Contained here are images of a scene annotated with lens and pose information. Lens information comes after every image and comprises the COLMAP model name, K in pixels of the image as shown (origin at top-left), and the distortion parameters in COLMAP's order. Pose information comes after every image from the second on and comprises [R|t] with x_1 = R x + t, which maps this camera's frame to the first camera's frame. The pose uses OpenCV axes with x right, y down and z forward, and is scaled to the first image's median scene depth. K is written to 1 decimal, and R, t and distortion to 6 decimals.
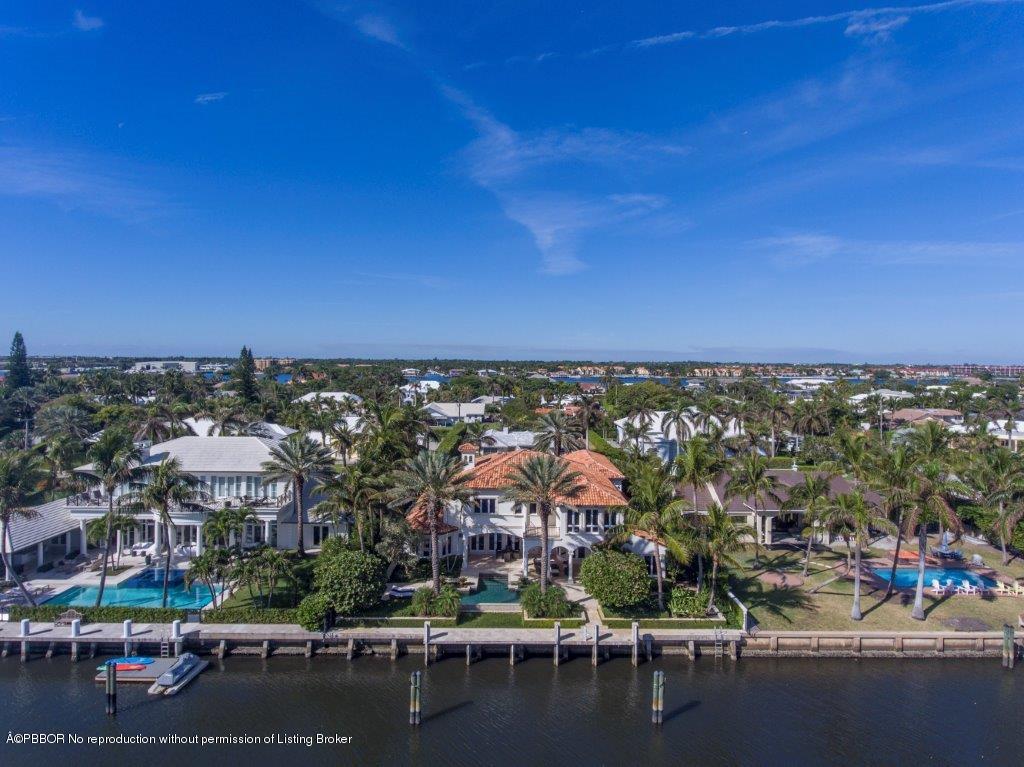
lens RADIAL K [[596.8, 0, 512.0], [0, 596.8, 383.5], [0, 0, 1]] dist [0.000922, -0.000977]
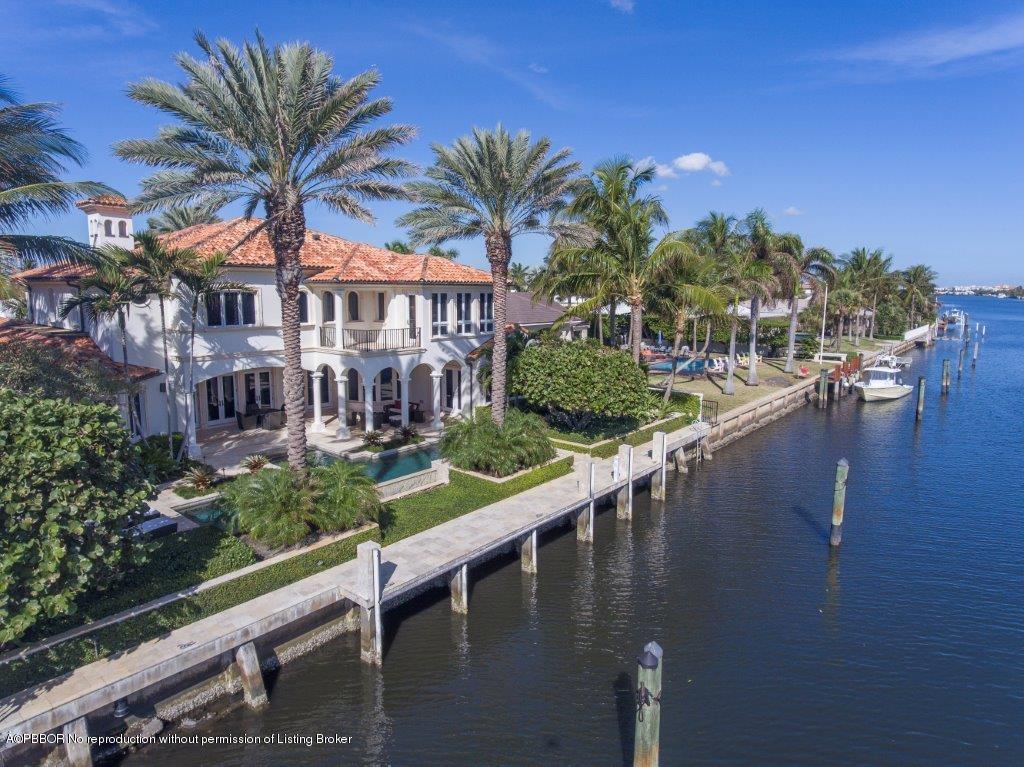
lens RADIAL K [[596.8, 0, 512.0], [0, 596.8, 383.5], [0, 0, 1]] dist [0.000922, -0.000977]
pose [[0.649210, -0.120946, 0.750932, -0.305431], [0.030131, 0.990591, 0.133497, 0.256349], [-0.760012, -0.064041, 0.646746, 0.692570]]
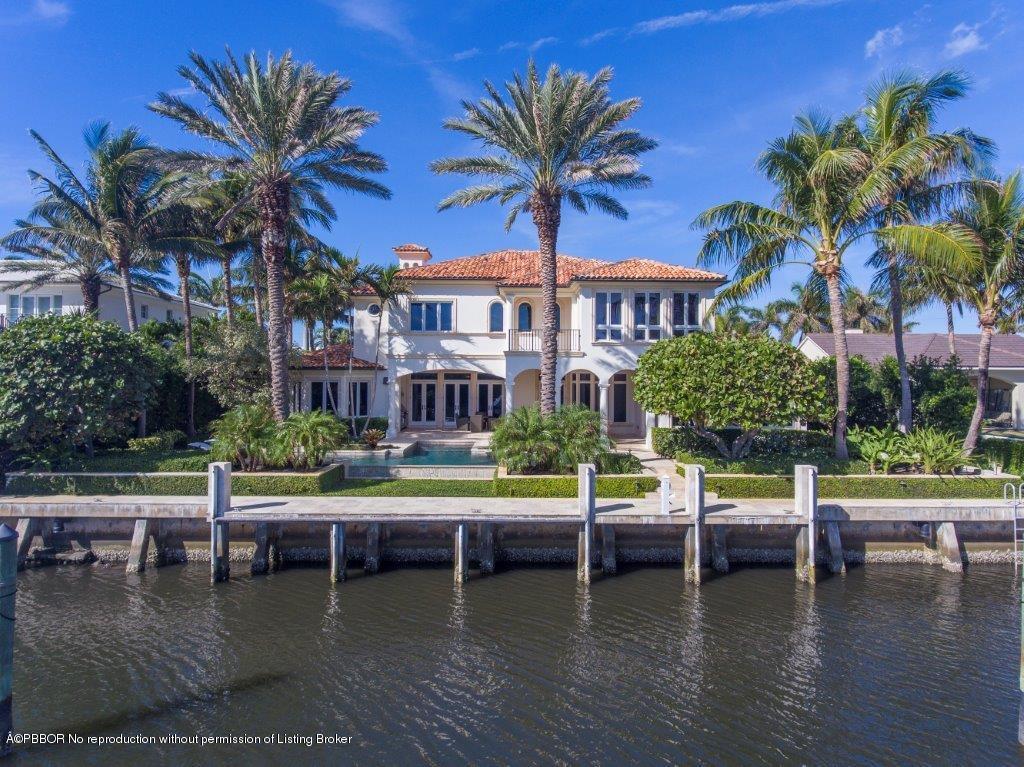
lens RADIAL K [[596.8, 0, 512.0], [0, 596.8, 383.5], [0, 0, 1]] dist [0.000922, -0.000977]
pose [[0.999997, -0.002353, 0.000744, 0.029039], [0.002369, 0.999749, -0.022291, 0.339521], [-0.000692, 0.022293, 0.999751, 0.605843]]
